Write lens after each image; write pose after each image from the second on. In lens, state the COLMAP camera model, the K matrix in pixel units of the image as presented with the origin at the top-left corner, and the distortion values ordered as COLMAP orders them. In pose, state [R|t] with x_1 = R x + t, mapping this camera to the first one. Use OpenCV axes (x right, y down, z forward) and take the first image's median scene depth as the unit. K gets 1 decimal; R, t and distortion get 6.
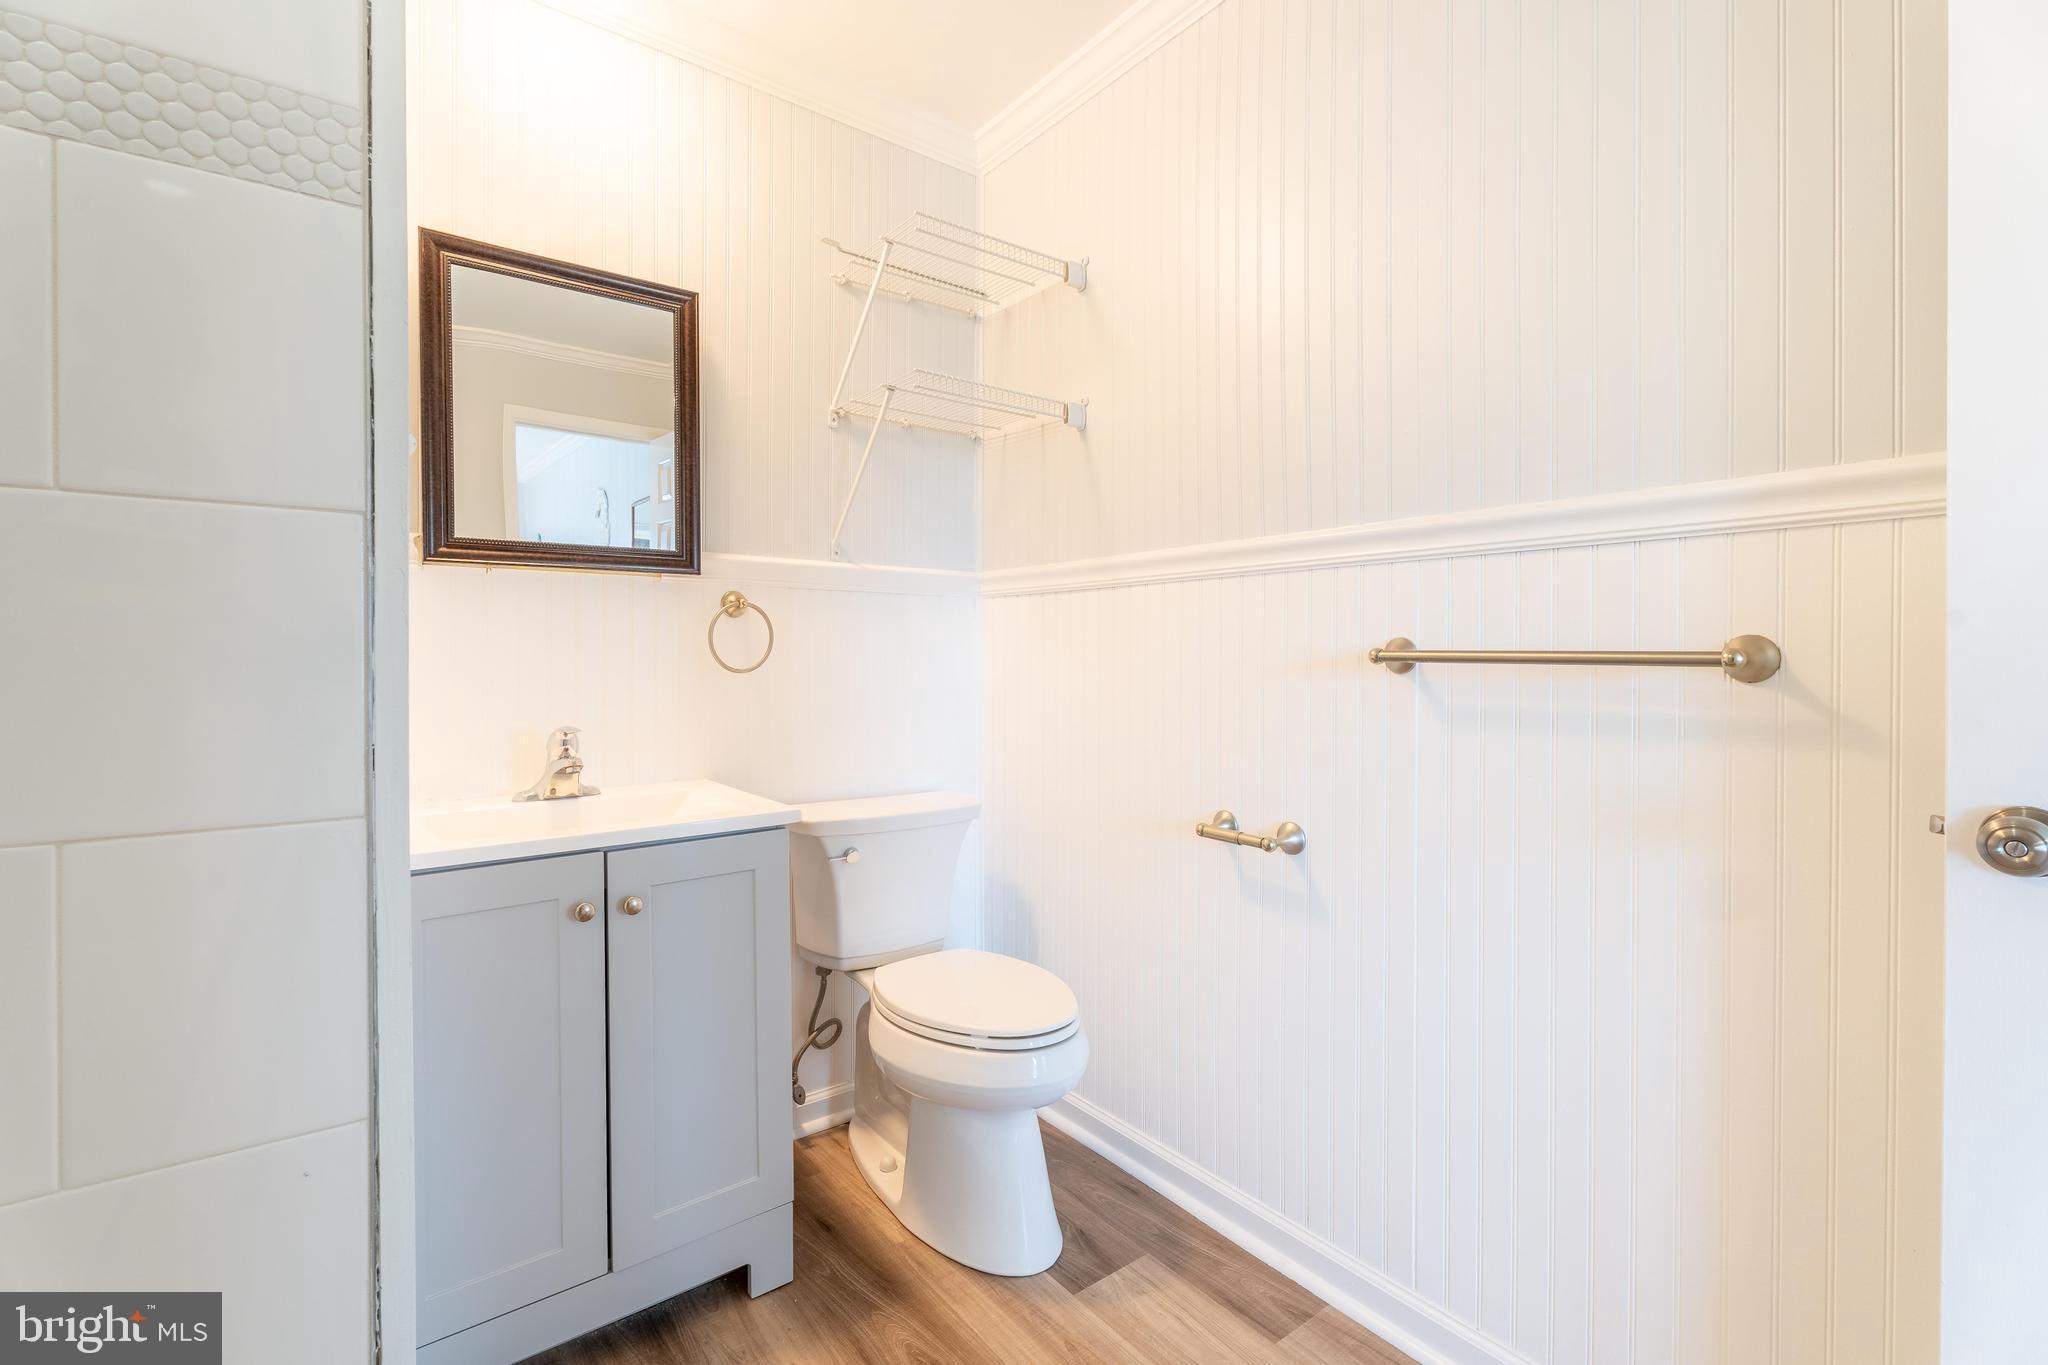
lens RADIAL K [[973.8, 0, 991.2], [0, 973.8, 656.8], [0, 0, 1]] dist [0.015688, -0.011440]
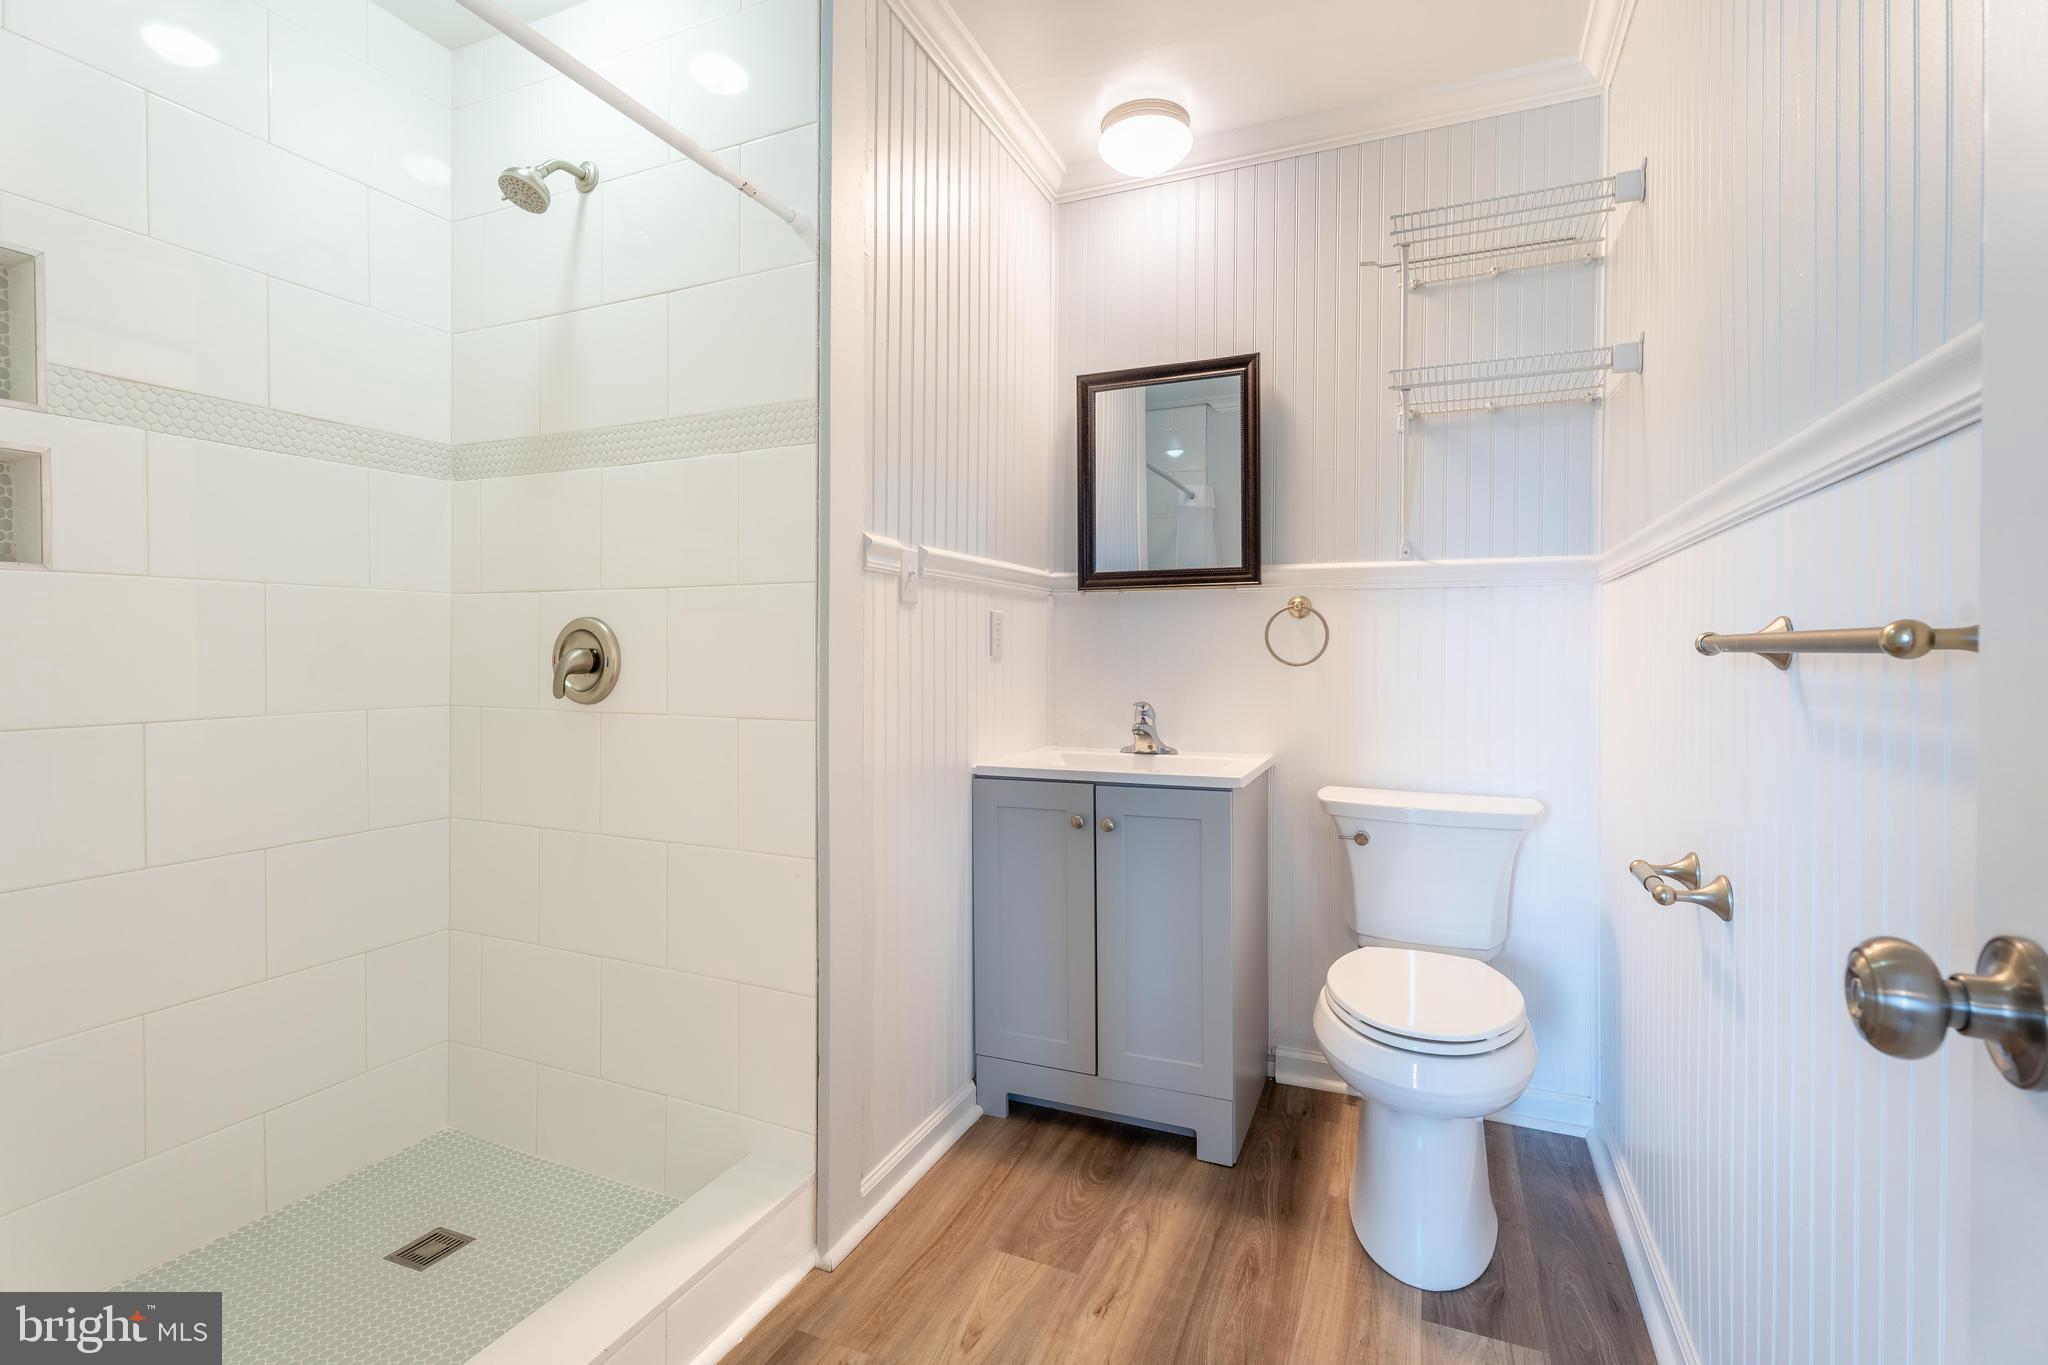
lens RADIAL K [[973.8, 0, 991.2], [0, 973.8, 656.8], [0, 0, 1]] dist [0.015688, -0.011440]
pose [[0.430861, -0.001028, -0.902418, 0.737022], [-0.005236, 0.999980, -0.003639, 0.013179], [0.902403, 0.006293, 0.430847, 0.201031]]
